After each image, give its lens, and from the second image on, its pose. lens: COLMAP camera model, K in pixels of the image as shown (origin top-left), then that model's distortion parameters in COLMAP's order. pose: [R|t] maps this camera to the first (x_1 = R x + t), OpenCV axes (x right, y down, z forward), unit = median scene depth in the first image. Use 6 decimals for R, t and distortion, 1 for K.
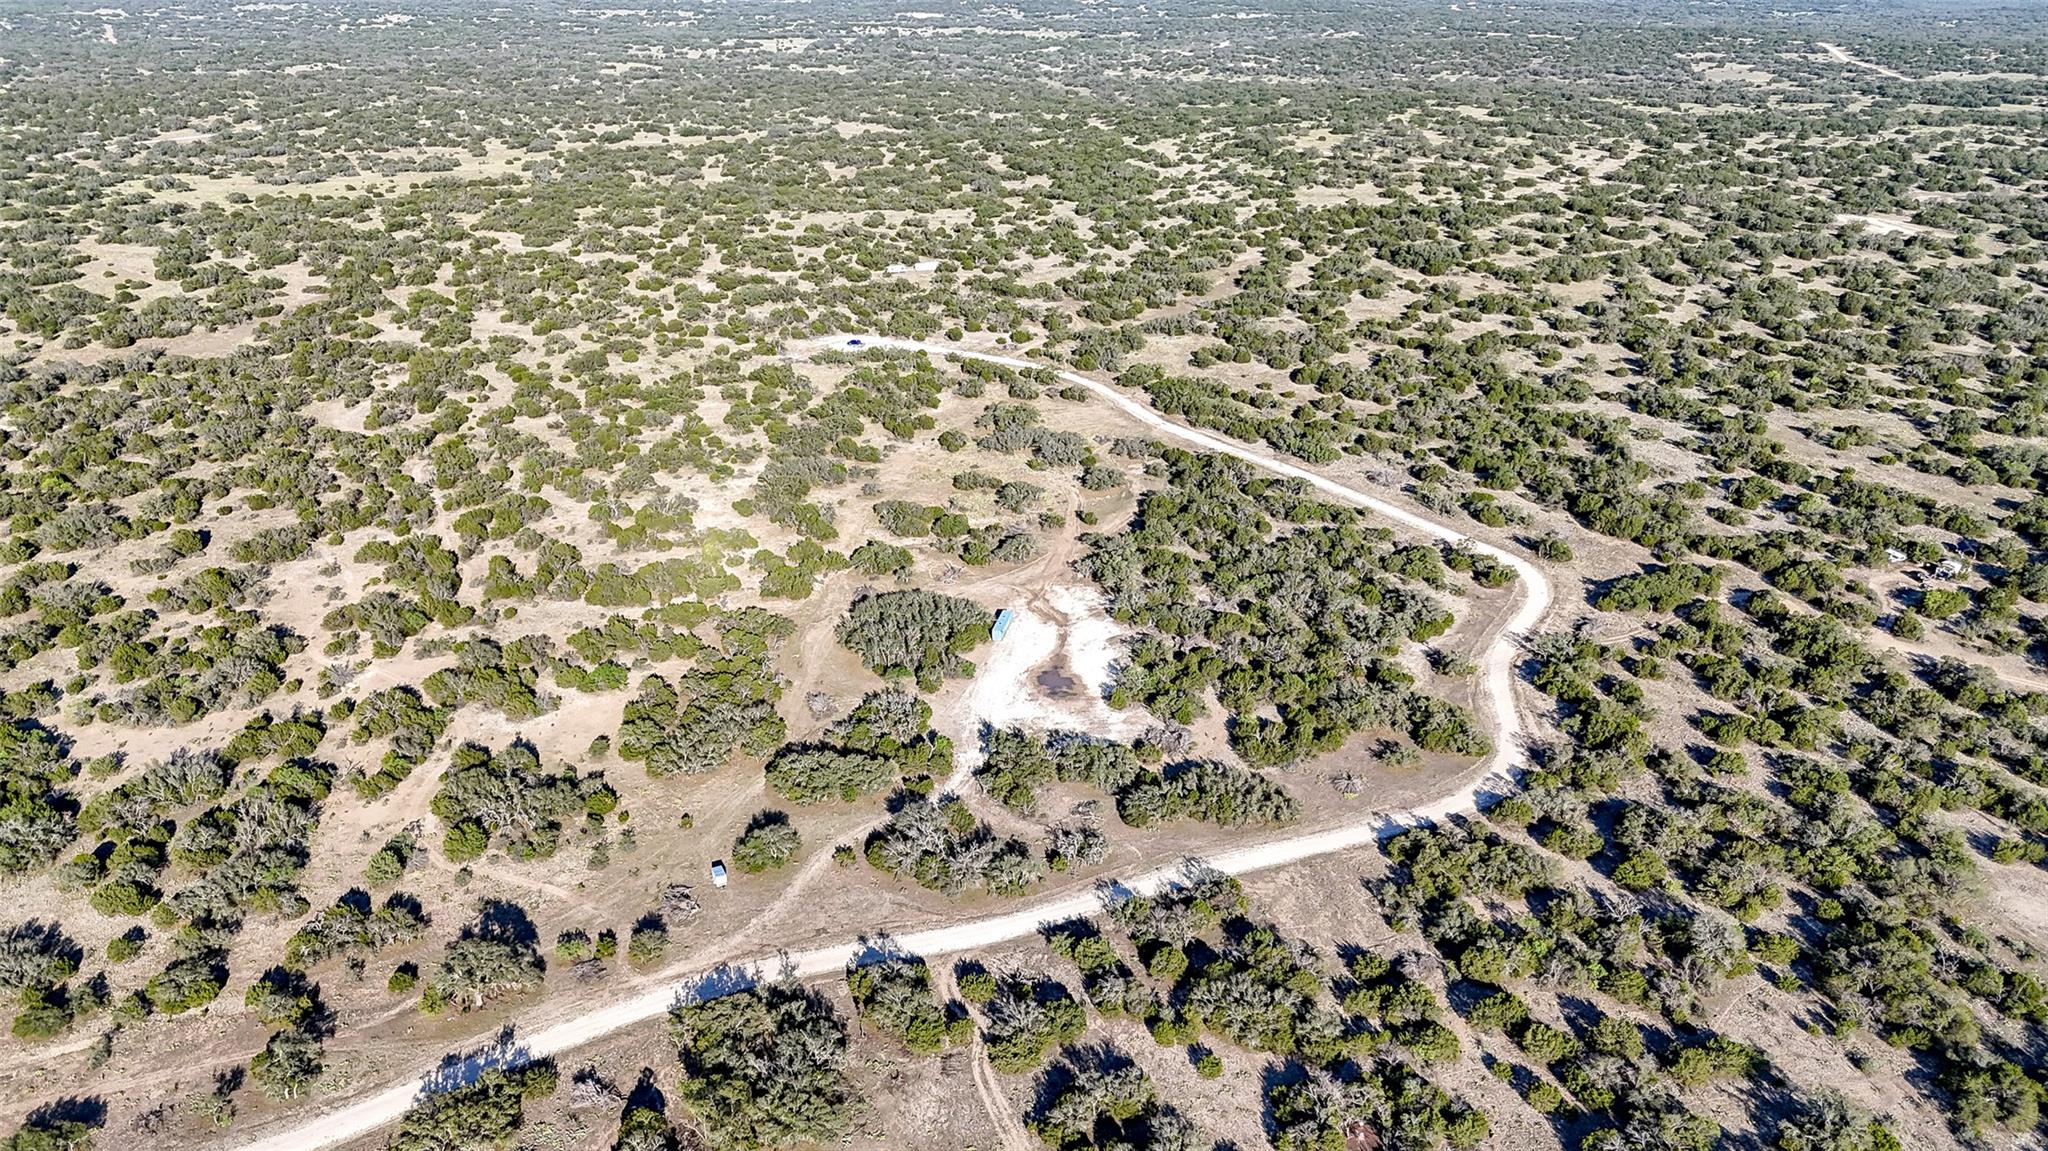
lens RADIAL K [[1525.0, 0, 1024.0], [0, 1525.0, 575.5], [0, 0, 1]] dist [0.055931, -0.055607]
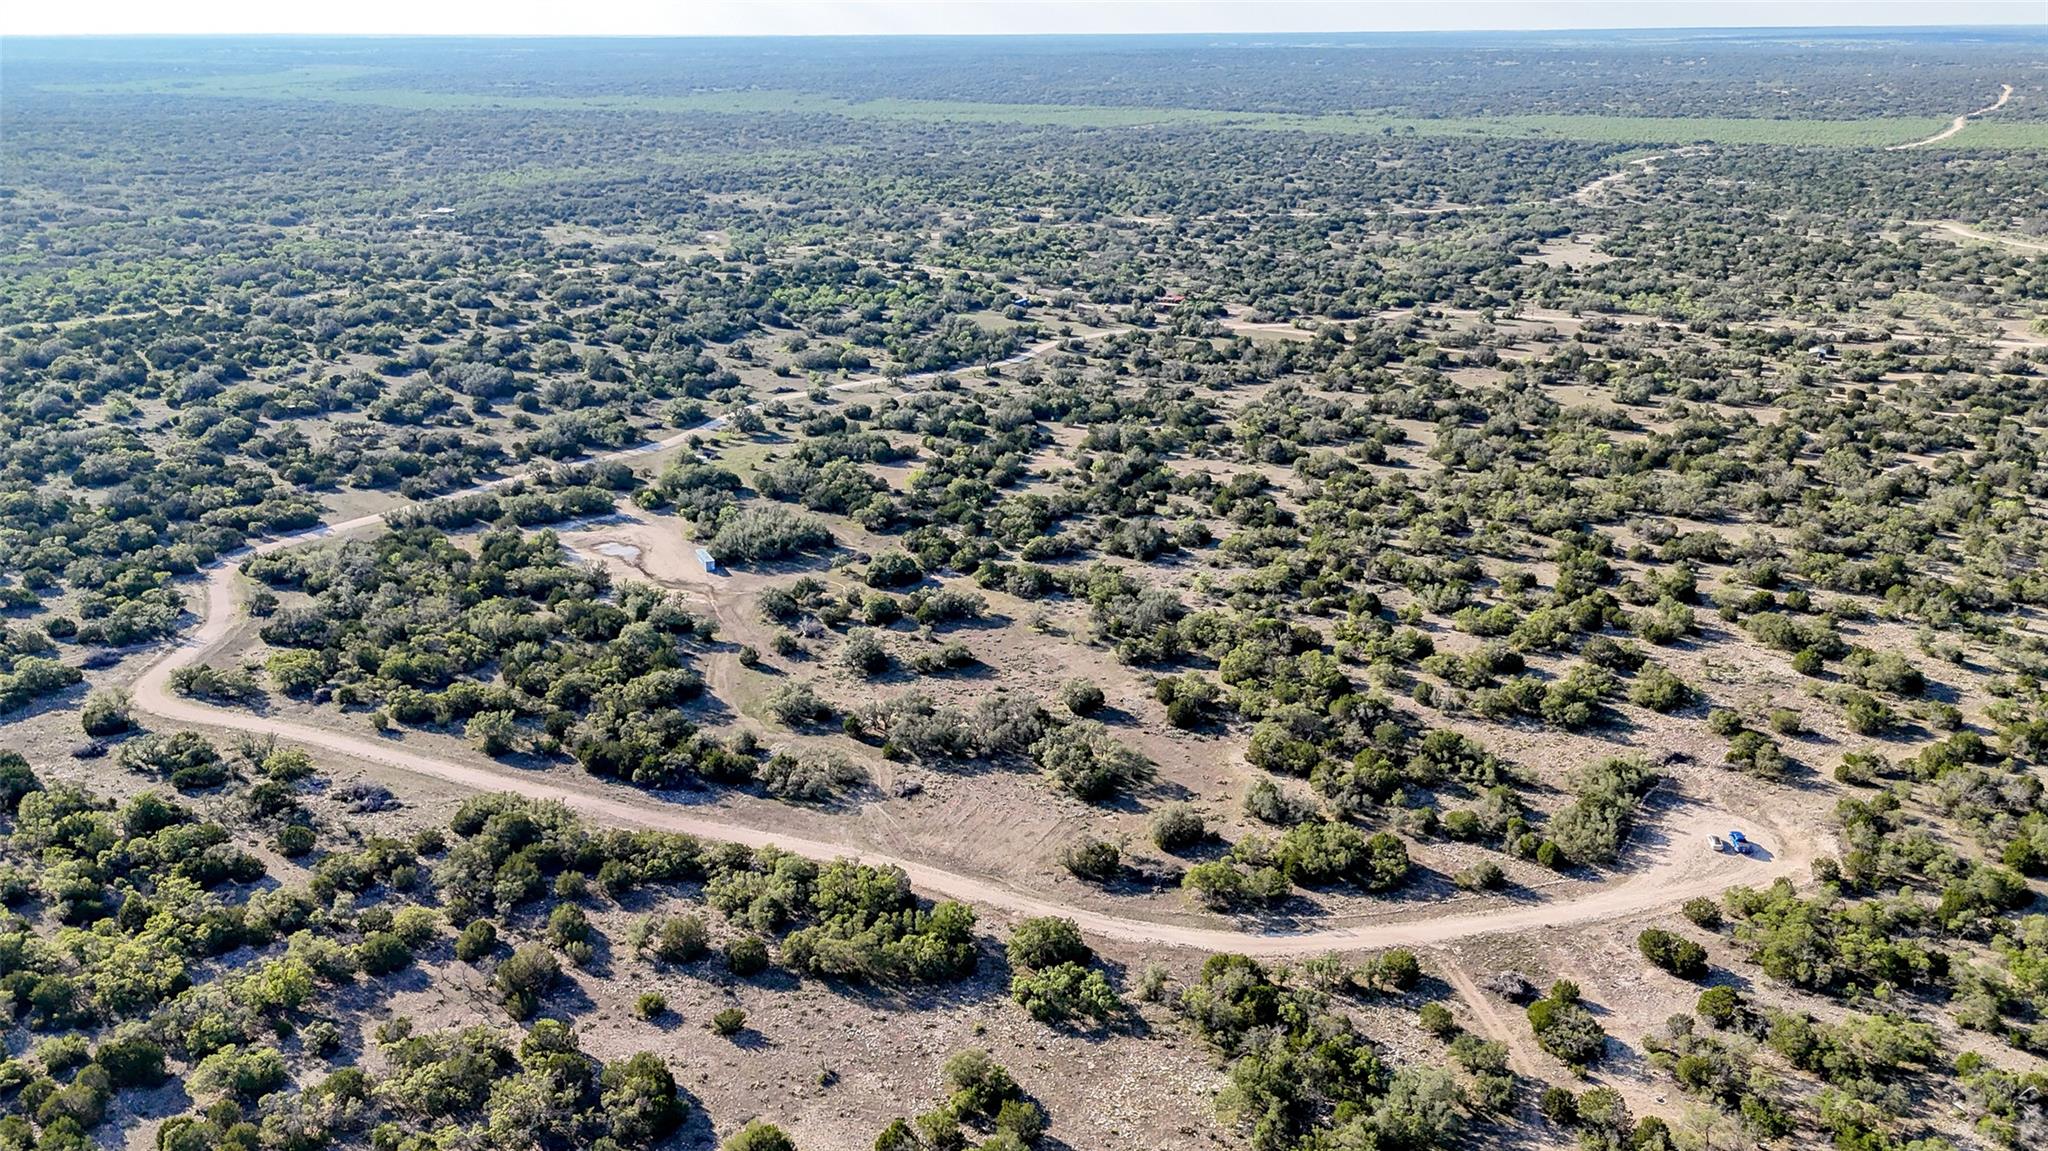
lens RADIAL K [[1525.0, 0, 1024.0], [0, 1525.0, 575.5], [0, 0, 1]] dist [0.055931, -0.055607]
pose [[-0.798547, 0.202937, -0.566691, 0.298248], [-0.230211, 0.766913, 0.599038, -0.462785], [0.556170, 0.608819, -0.565698, 1.208374]]
